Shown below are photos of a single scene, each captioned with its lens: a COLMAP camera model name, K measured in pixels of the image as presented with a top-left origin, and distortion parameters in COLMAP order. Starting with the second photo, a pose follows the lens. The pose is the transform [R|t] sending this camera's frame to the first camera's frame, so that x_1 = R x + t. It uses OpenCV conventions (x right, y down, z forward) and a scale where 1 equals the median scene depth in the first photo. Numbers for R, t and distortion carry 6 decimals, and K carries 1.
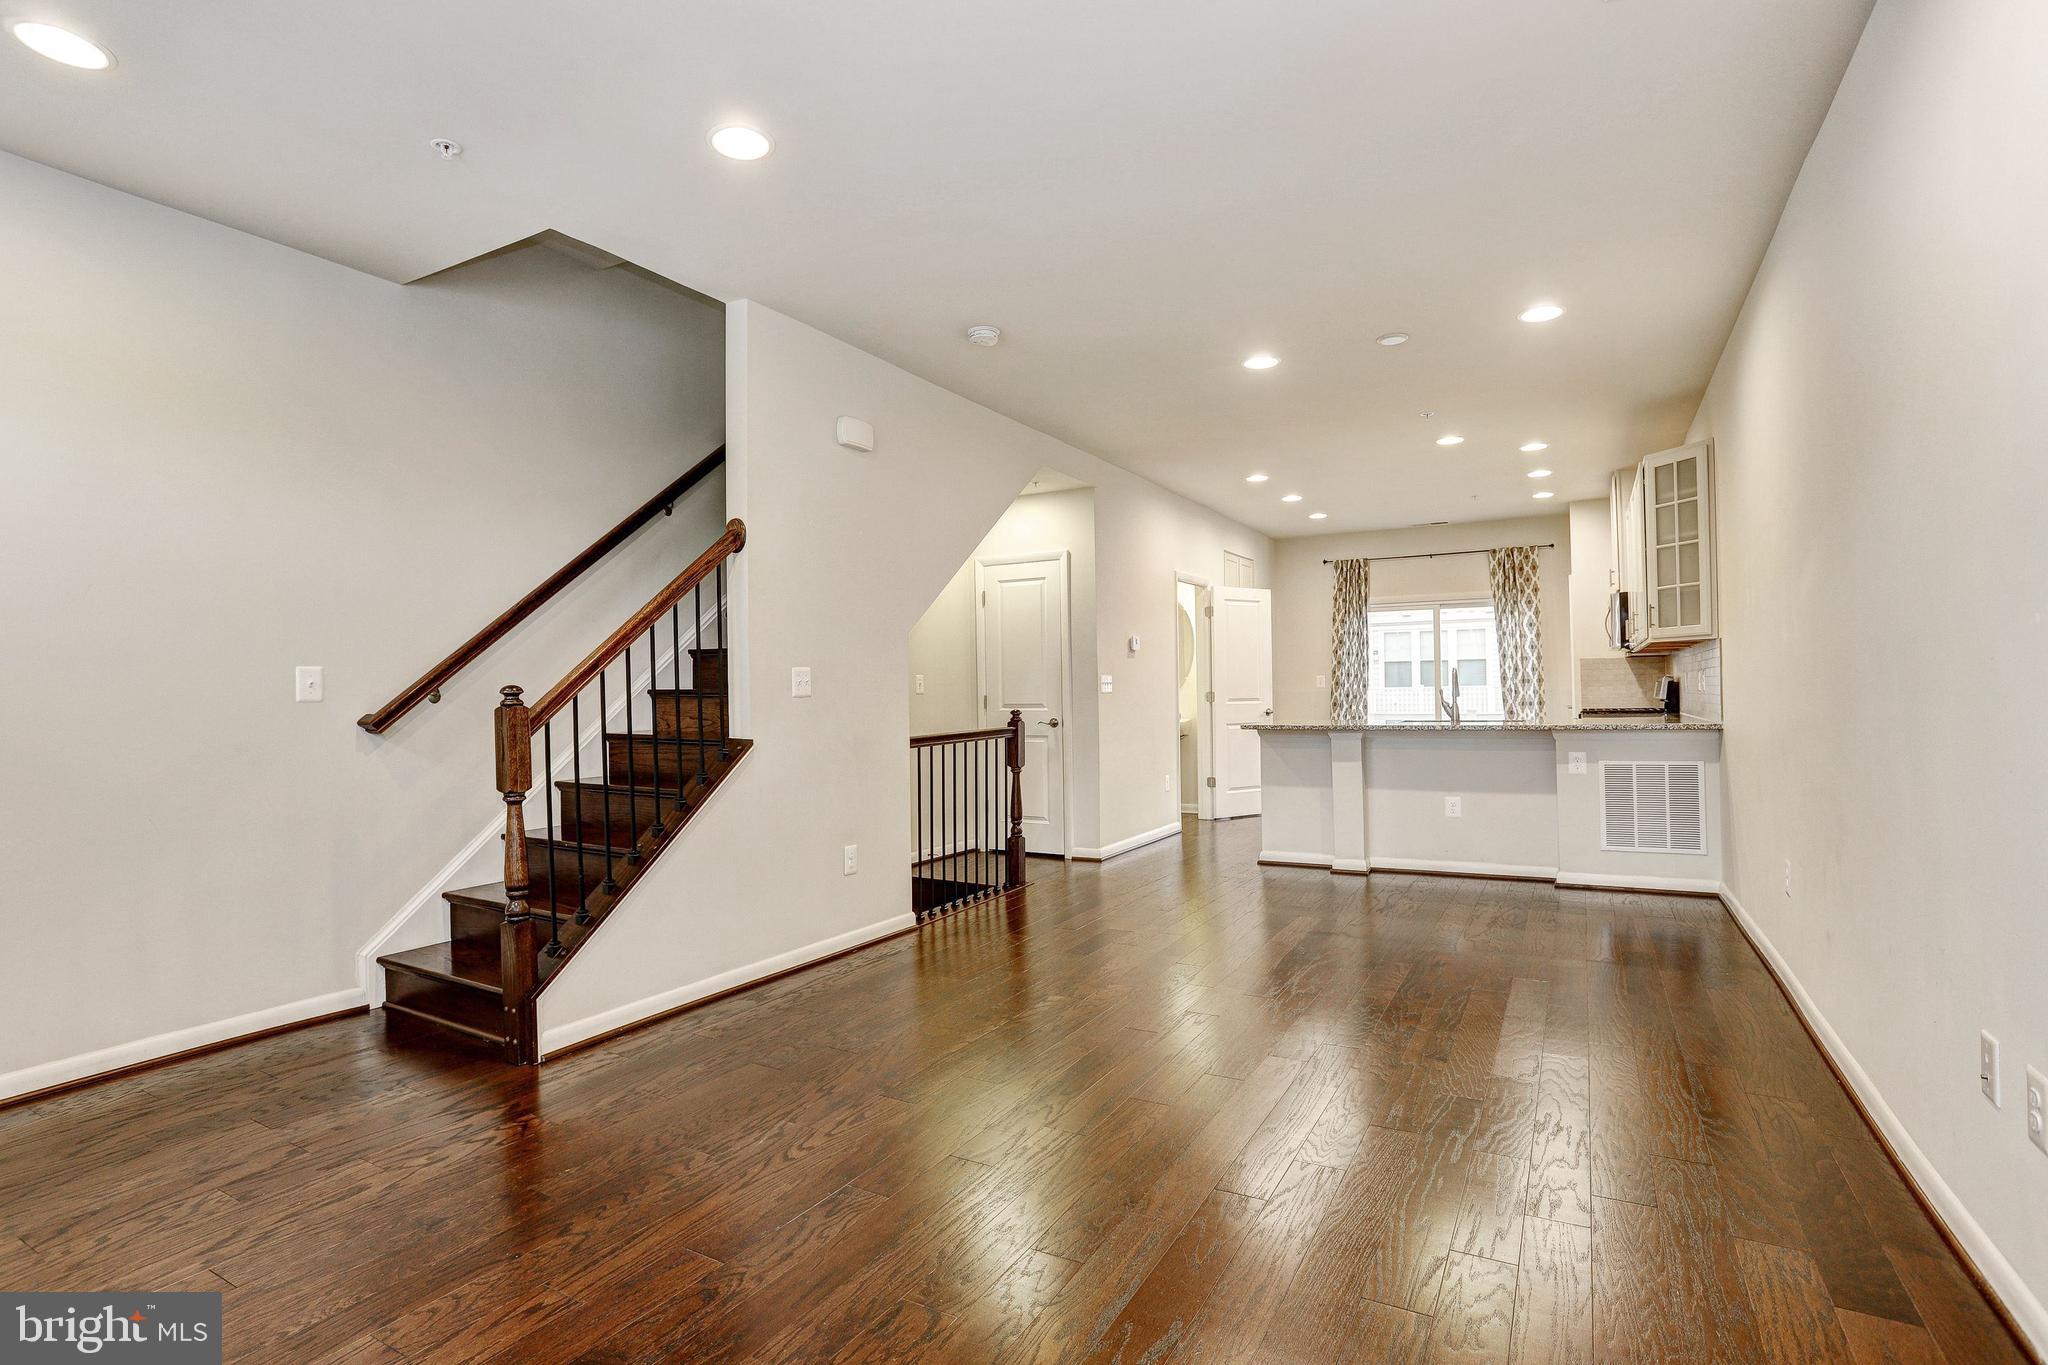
lens RADIAL K [[989.9, 0, 1008.3], [0, 989.9, 672.4], [0, 0, 1]] dist [-0.041919, 0.000780]
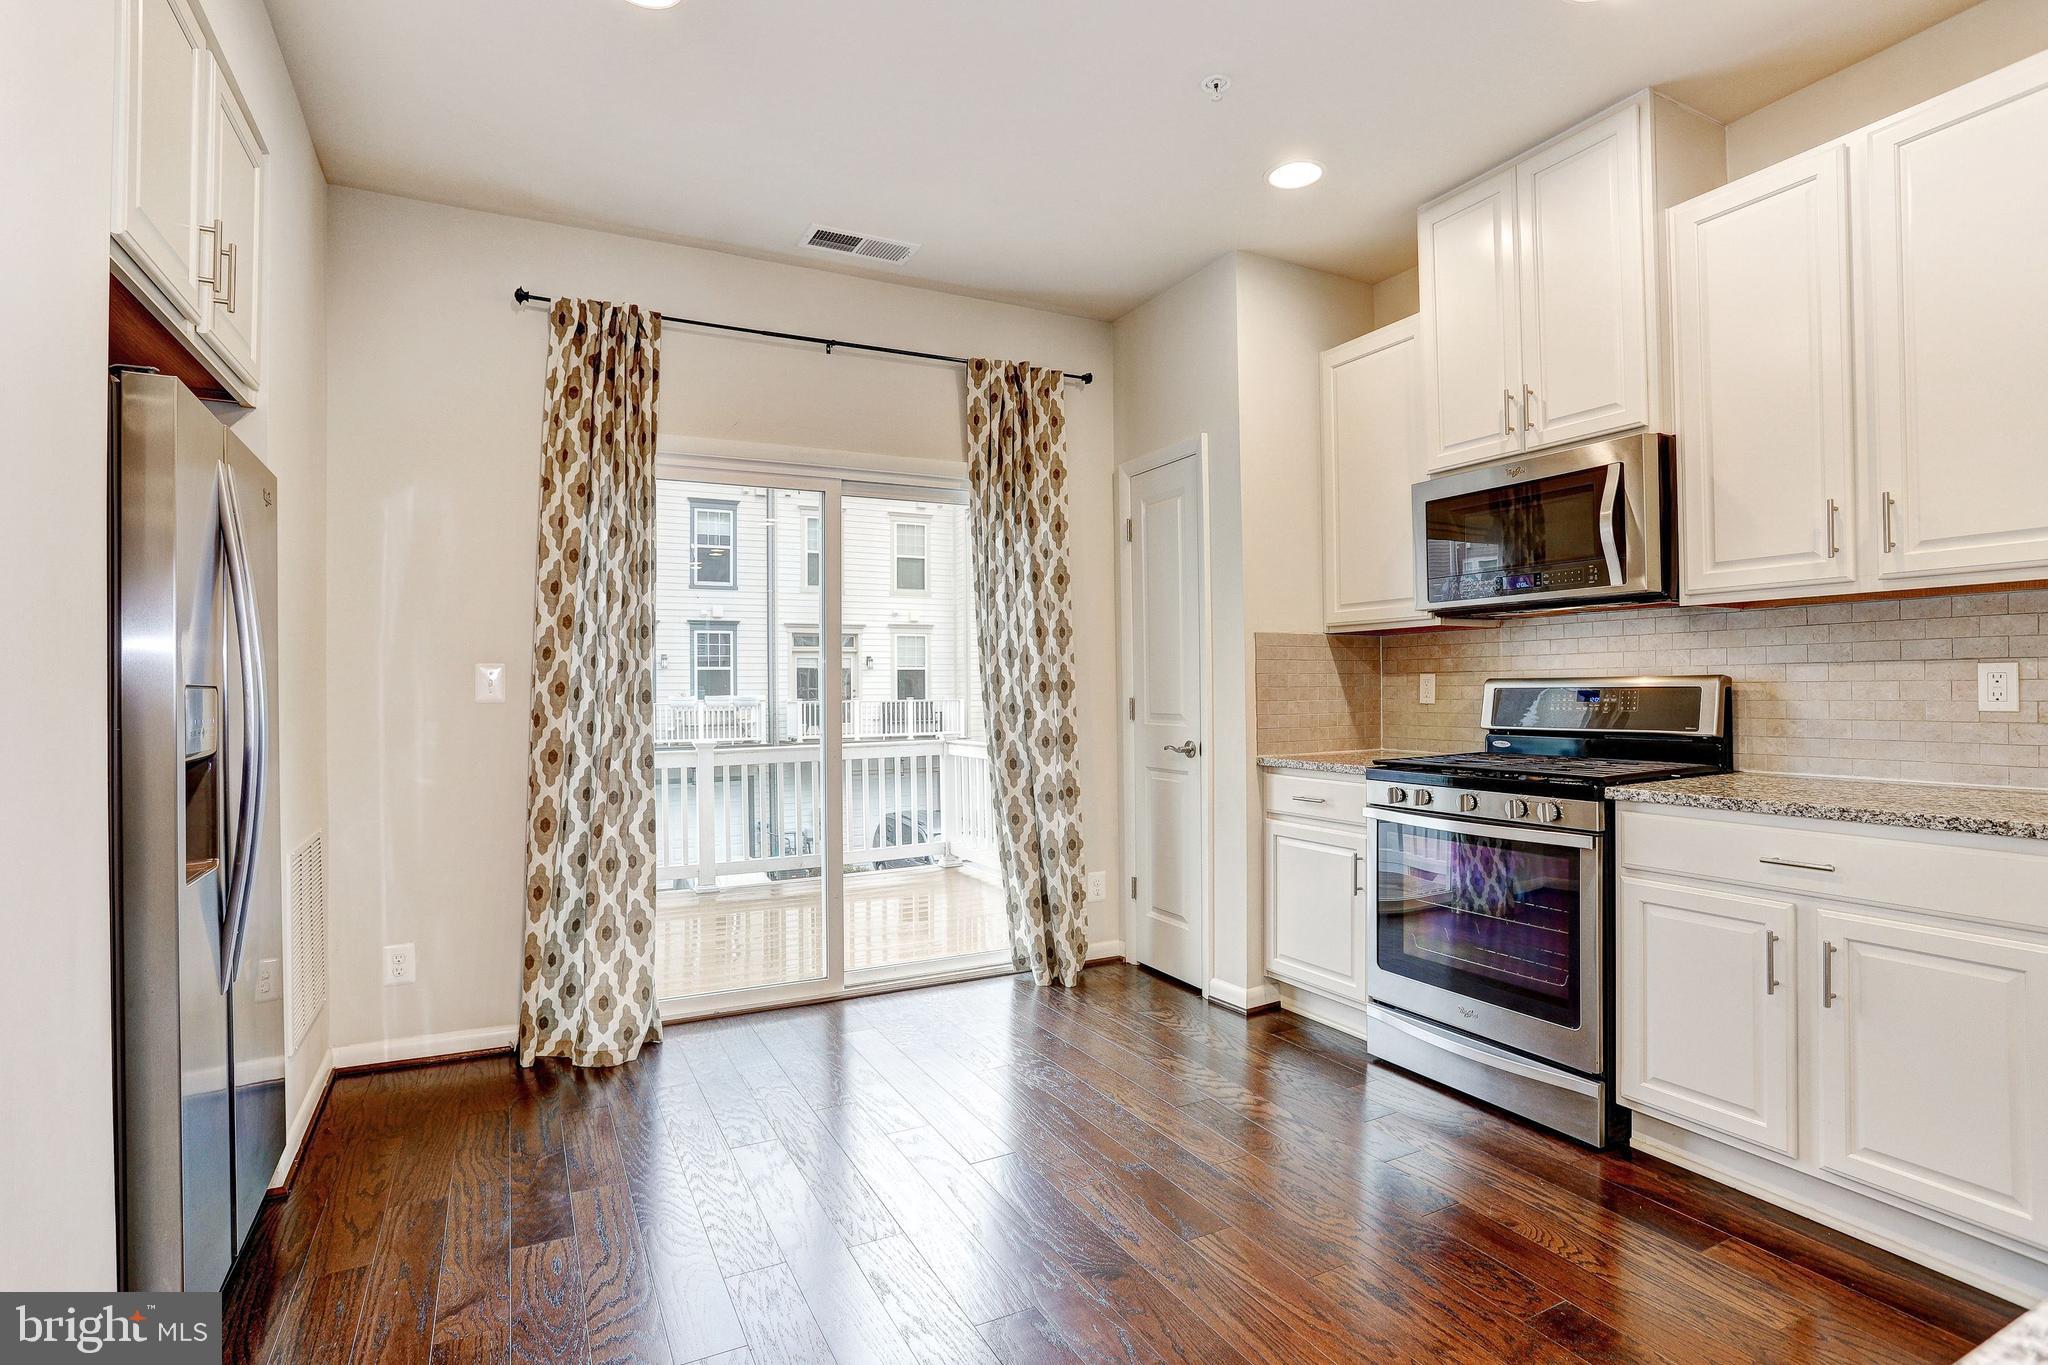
lens RADIAL K [[998.3, 0, 1023.0], [0, 998.3, 677.0], [0, 0, 1]] dist [-0.062308, 0.029647]
pose [[0.533219, 0.017575, 0.845795, 0.258446], [-0.013499, 0.999834, -0.012265, 0.015983], [-0.845870, -0.004878, 0.533367, 1.226875]]
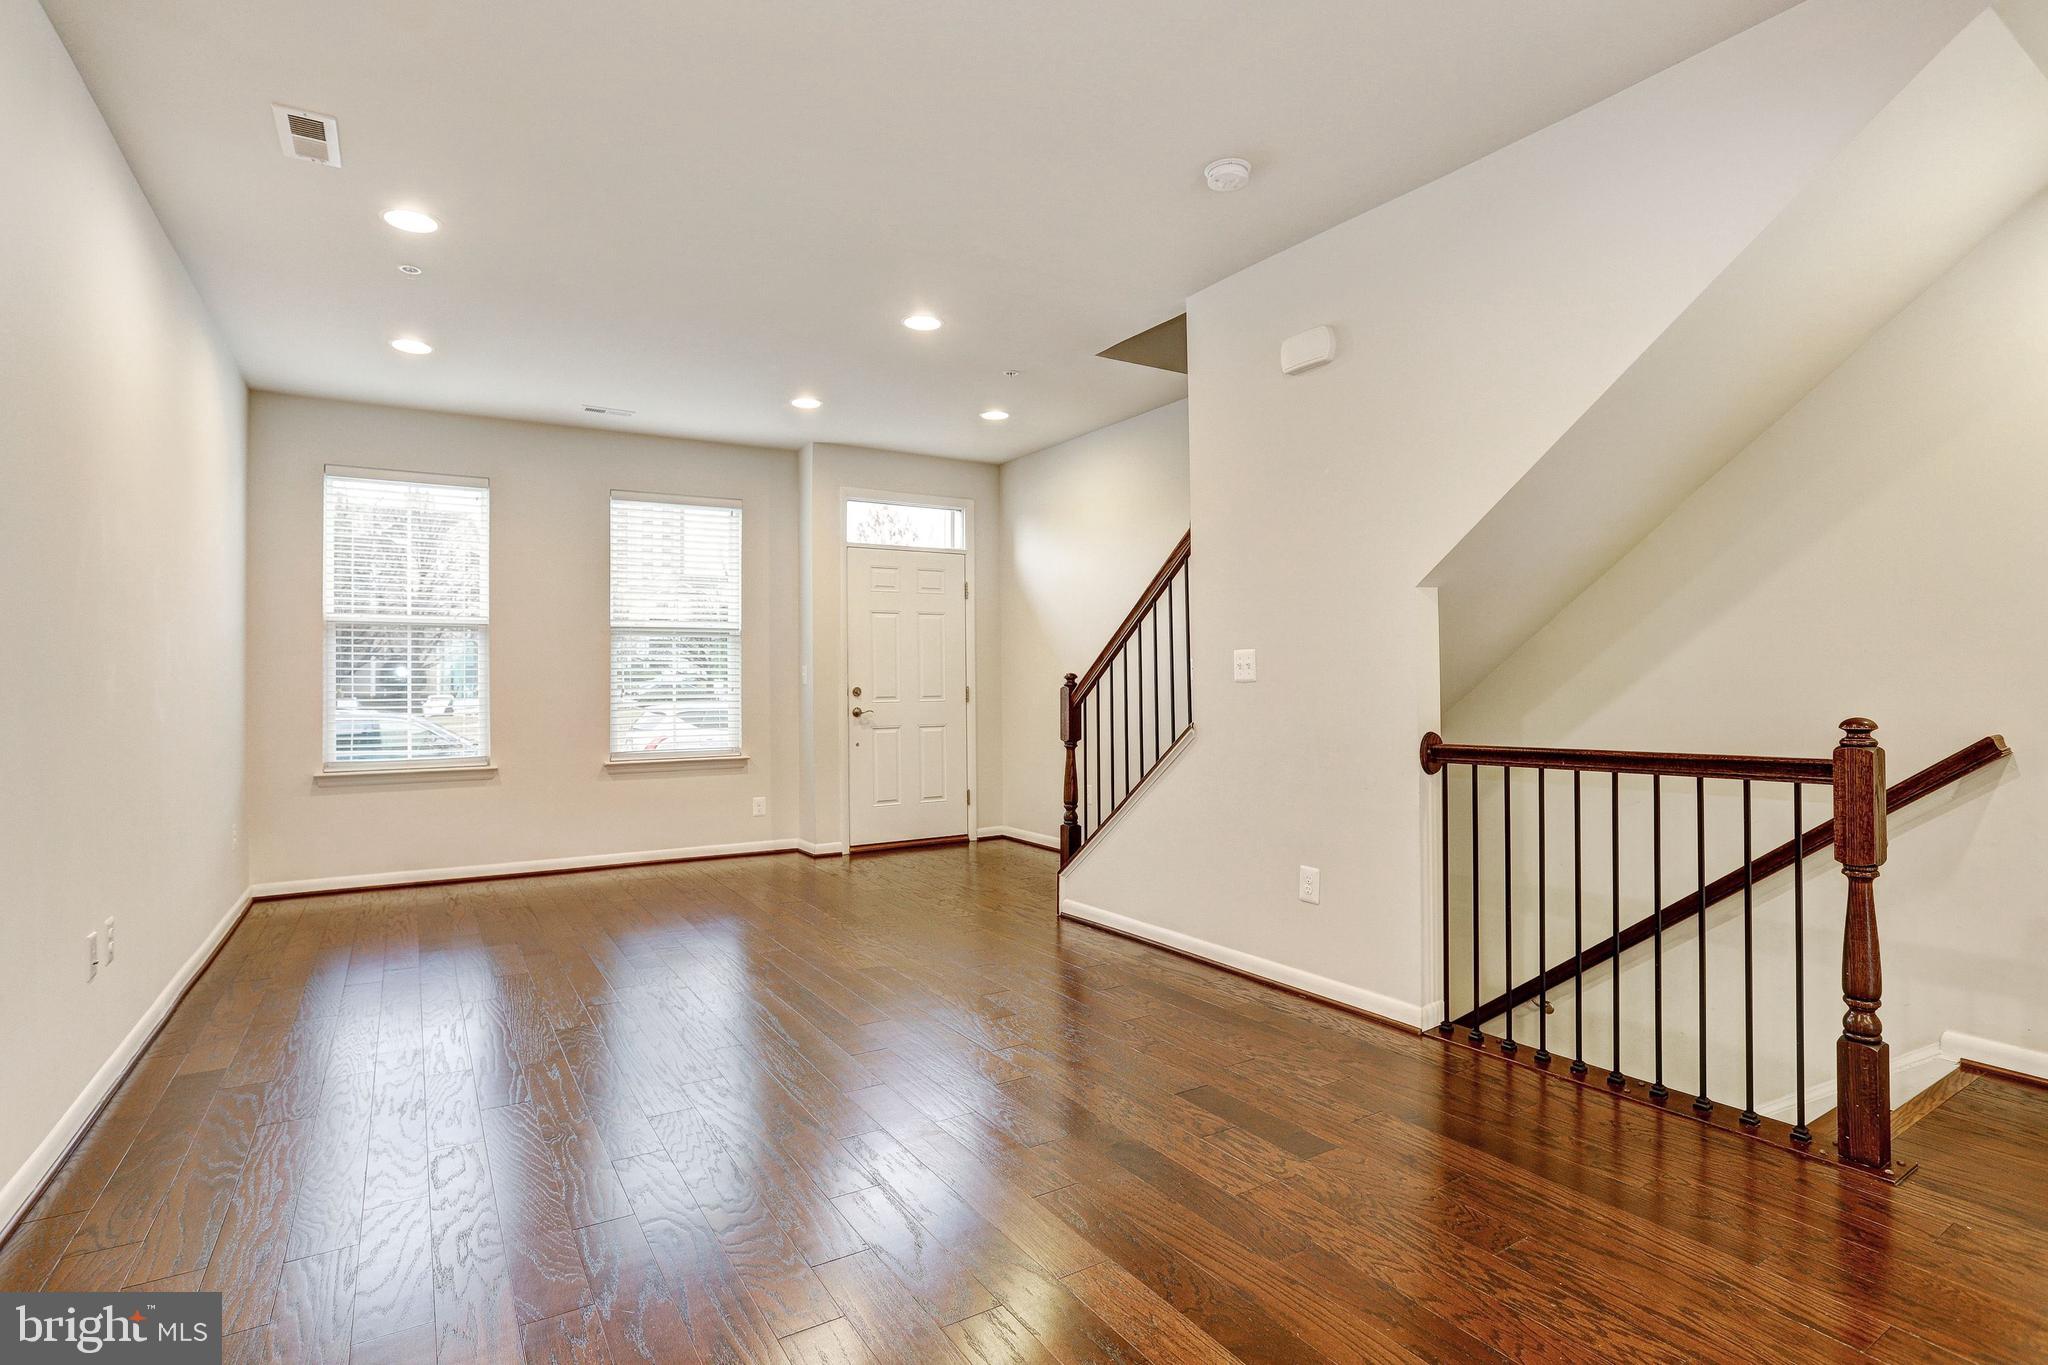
lens RADIAL K [[989.9, 0, 1008.3], [0, 989.9, 672.4], [0, 0, 1]] dist [-0.041919, 0.000780]
pose [[-0.471641, 0.006531, -0.881767, 0.486732], [0.031114, 0.999473, -0.009240, 0.012485], [0.881242, -0.031794, -0.471595, 0.862285]]
